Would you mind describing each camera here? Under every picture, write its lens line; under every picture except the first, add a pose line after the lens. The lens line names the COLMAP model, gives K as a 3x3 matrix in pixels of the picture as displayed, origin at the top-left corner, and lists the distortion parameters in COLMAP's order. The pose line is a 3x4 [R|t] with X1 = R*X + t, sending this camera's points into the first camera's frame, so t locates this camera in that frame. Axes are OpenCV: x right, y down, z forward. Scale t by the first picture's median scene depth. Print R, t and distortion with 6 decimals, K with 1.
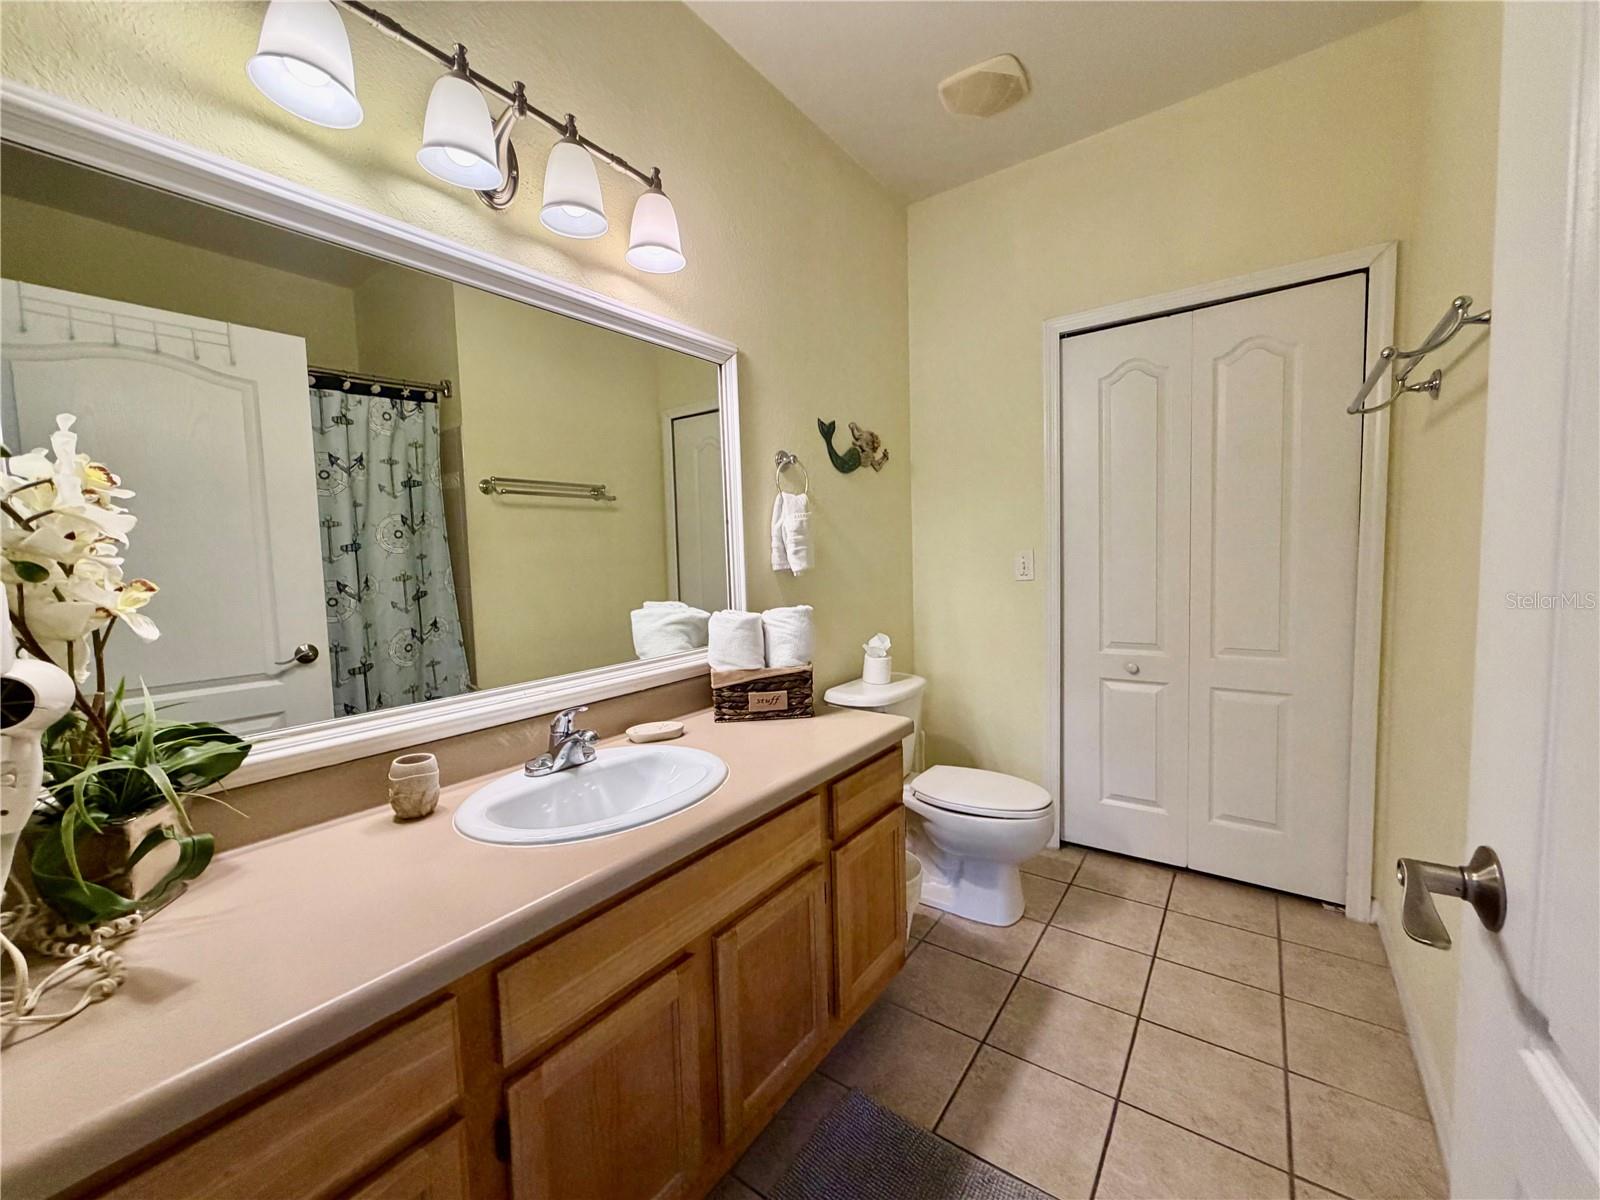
lens RADIAL K [[635.0, 0, 796.4], [0, 635.0, 602.2], [0, 0, 1]] dist [0.000540, -0.000176]
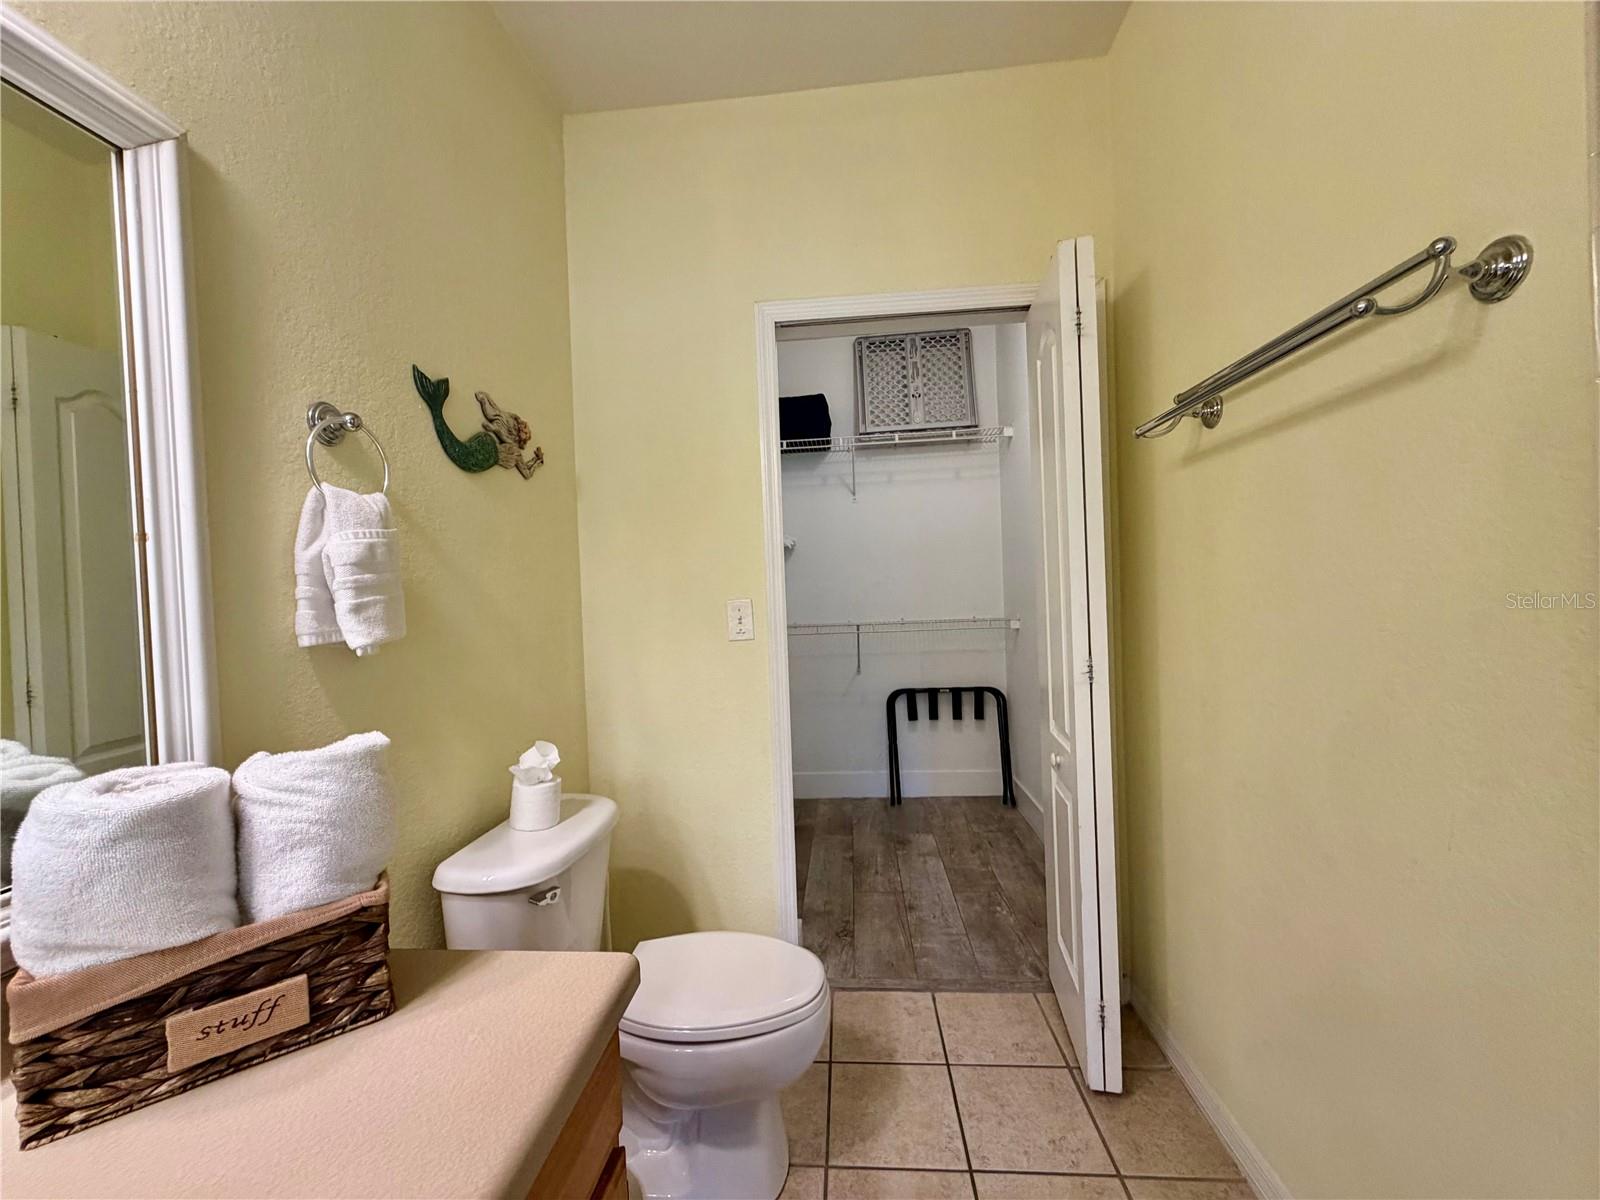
lens RADIAL K [[635.0, 0, 796.4], [0, 635.0, 602.2], [0, 0, 1]] dist [0.000540, -0.000176]
pose [[0.852457, -0.008588, 0.522727, 0.030743], [0.050357, 0.996565, -0.065748, -0.034326], [-0.520367, 0.082370, 0.849961, 0.413011]]
